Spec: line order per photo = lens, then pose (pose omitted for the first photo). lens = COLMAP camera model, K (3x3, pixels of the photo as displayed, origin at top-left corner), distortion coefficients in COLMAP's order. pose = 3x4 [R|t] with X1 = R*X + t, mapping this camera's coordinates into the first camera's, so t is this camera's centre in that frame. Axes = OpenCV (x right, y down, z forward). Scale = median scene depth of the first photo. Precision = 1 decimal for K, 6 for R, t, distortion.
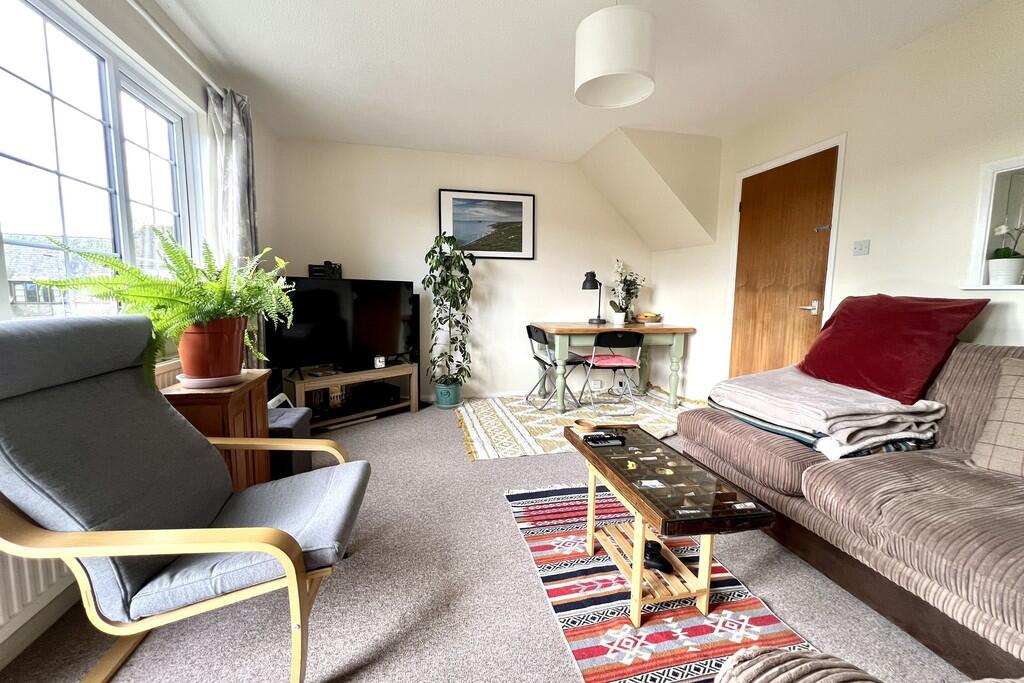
lens RADIAL K [[410.1, 0, 510.1], [0, 410.1, 337.5], [0, 0, 1]] dist [-0.000339, -0.000013]
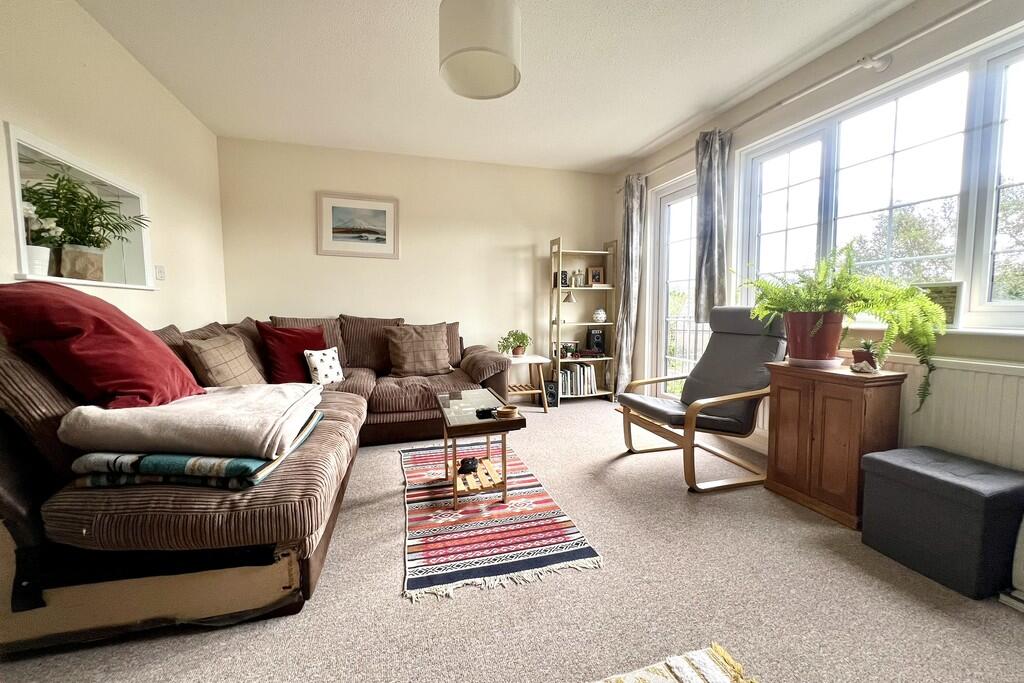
lens RADIAL K [[410.1, 0, 512.8], [0, 410.1, 337.3], [0, 0, 1]] dist [-0.000339, -0.000013]
pose [[-0.998243, -0.000048, -0.059250, 0.226767], [-0.010261, 0.985028, 0.172086, -0.158301], [0.058355, 0.172392, -0.983298, 1.982595]]
